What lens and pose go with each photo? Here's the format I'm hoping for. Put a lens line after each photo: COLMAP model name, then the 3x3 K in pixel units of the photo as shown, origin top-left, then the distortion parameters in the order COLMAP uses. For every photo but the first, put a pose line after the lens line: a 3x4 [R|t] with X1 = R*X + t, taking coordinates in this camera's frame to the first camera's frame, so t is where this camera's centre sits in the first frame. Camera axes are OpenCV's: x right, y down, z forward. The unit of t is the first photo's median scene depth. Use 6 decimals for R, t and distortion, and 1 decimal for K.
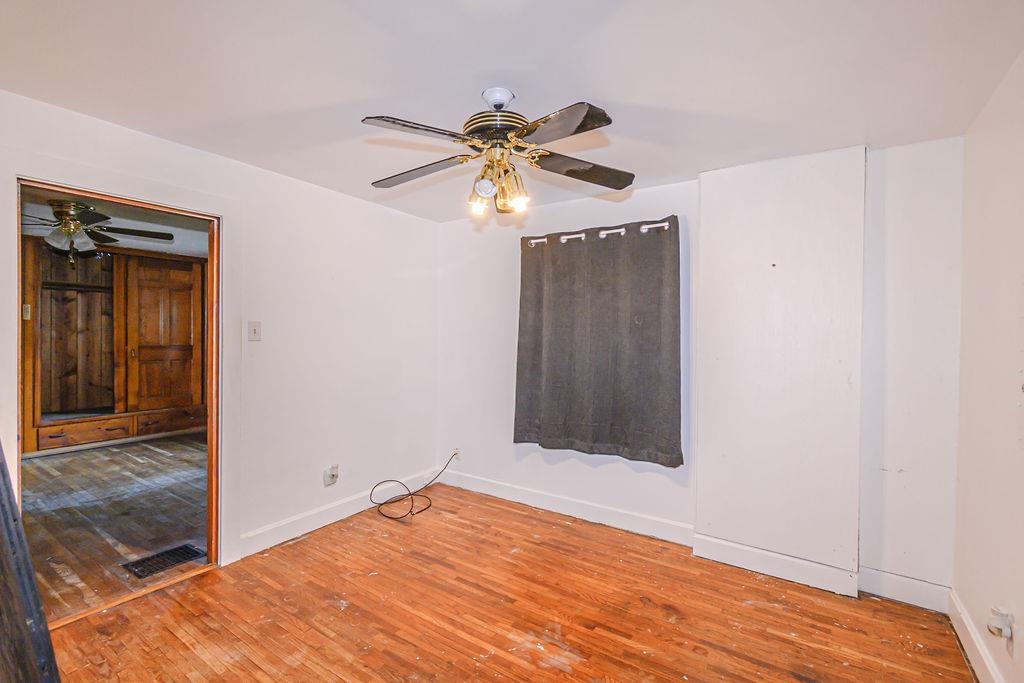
lens RADIAL K [[457.5, 0, 508.7], [0, 457.5, 336.7], [0, 0, 1]] dist [0.012262, -0.006595]
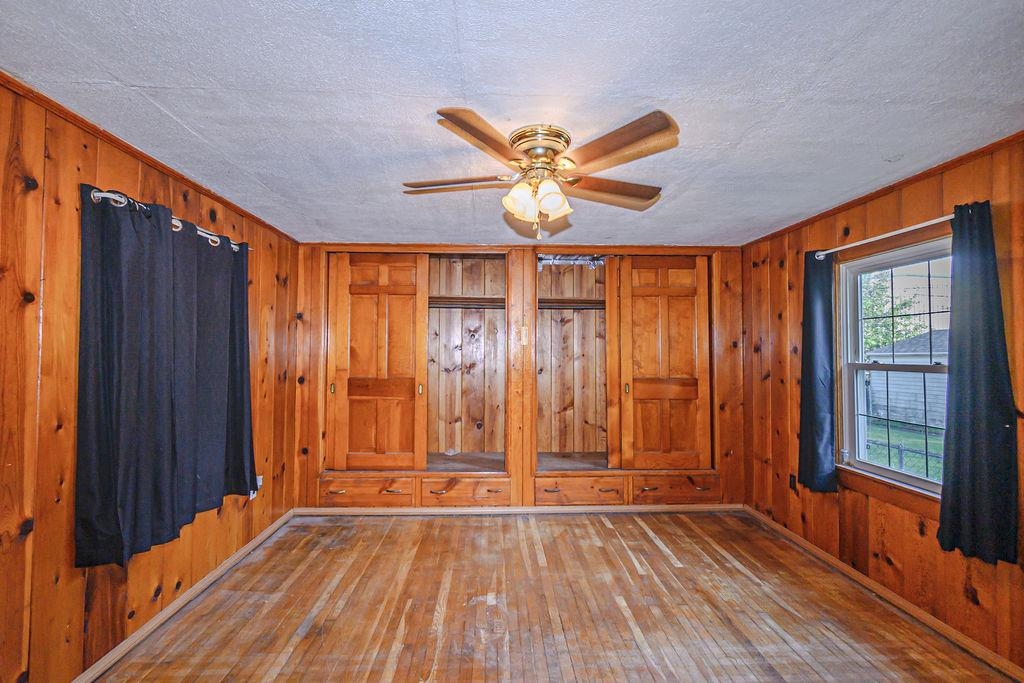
lens RADIAL K [[457.5, 0, 508.7], [0, 457.5, 336.7], [0, 0, 1]] dist [0.012262, -0.006595]
pose [[0.591035, -0.038010, -0.805750, -0.337238], [-0.003277, 0.998768, -0.049520, -0.008488], [0.806639, 0.031909, 0.590182, 0.414602]]
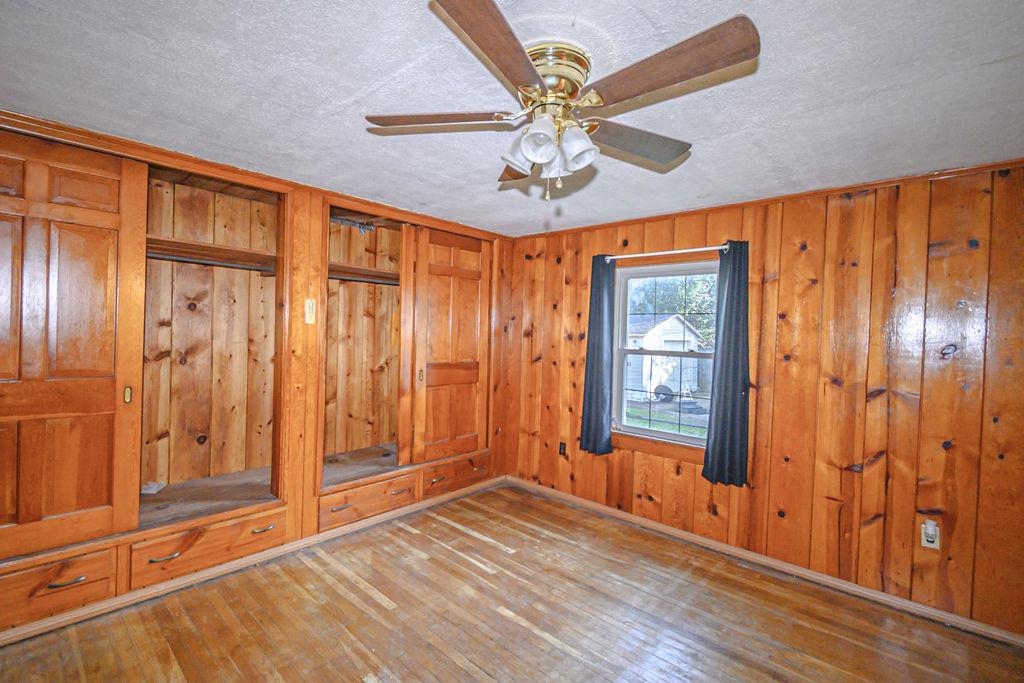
lens RADIAL K [[457.5, 0, 508.7], [0, 457.5, 336.7], [0, 0, 1]] dist [0.012262, -0.006595]
pose [[0.988331, 0.015736, -0.151506, -0.588956], [-0.016192, 0.999867, -0.001776, -0.019203], [0.151457, 0.004208, 0.988455, 0.367358]]
